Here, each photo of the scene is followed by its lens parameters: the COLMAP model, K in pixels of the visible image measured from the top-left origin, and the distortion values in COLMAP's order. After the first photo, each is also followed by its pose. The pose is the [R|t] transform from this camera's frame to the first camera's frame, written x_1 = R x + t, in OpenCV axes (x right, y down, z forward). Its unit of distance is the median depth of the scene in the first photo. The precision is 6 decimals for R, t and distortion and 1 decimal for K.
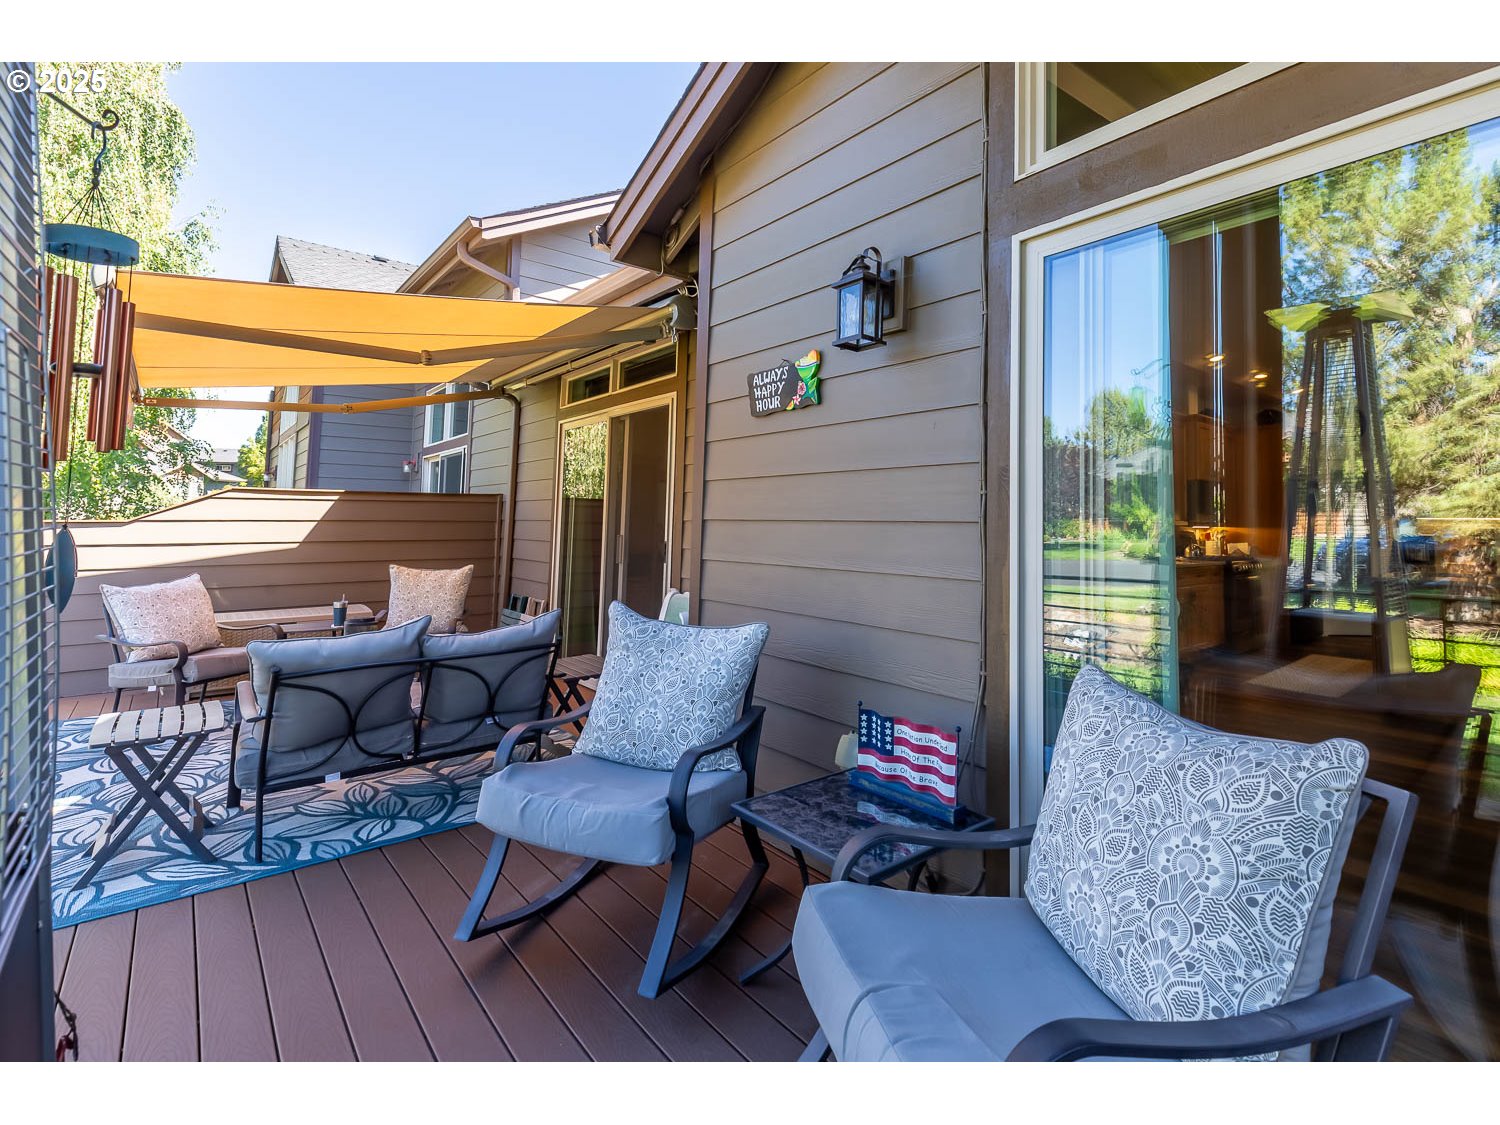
lens RADIAL K [[689.2, 0, 756.4], [0, 689.2, 555.5], [0, 0, 1]] dist [-0.000485, 0.000060]
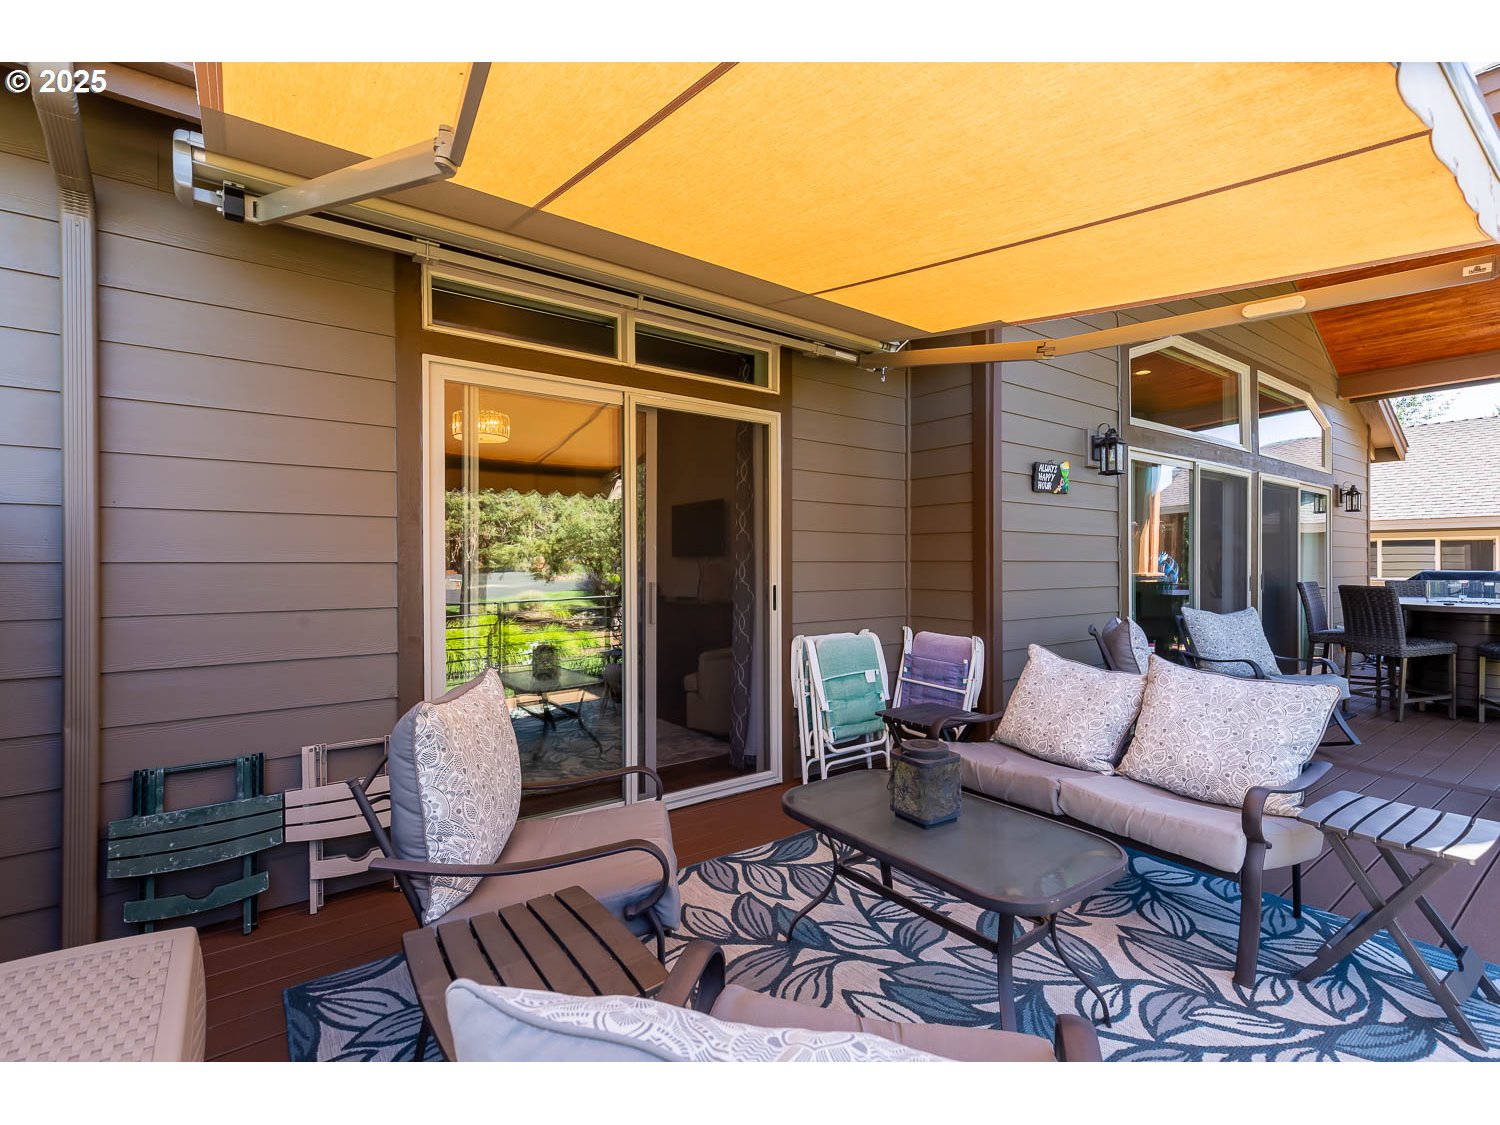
lens RADIAL K [[689.2, 0, 756.4], [0, 689.2, 555.5], [0, 0, 1]] dist [-0.000485, 0.000060]
pose [[0.051705, -0.007598, 0.998634, -1.487984], [0.044768, 0.998983, 0.005283, -0.099660], [-0.997658, 0.044433, 0.051992, 1.514564]]
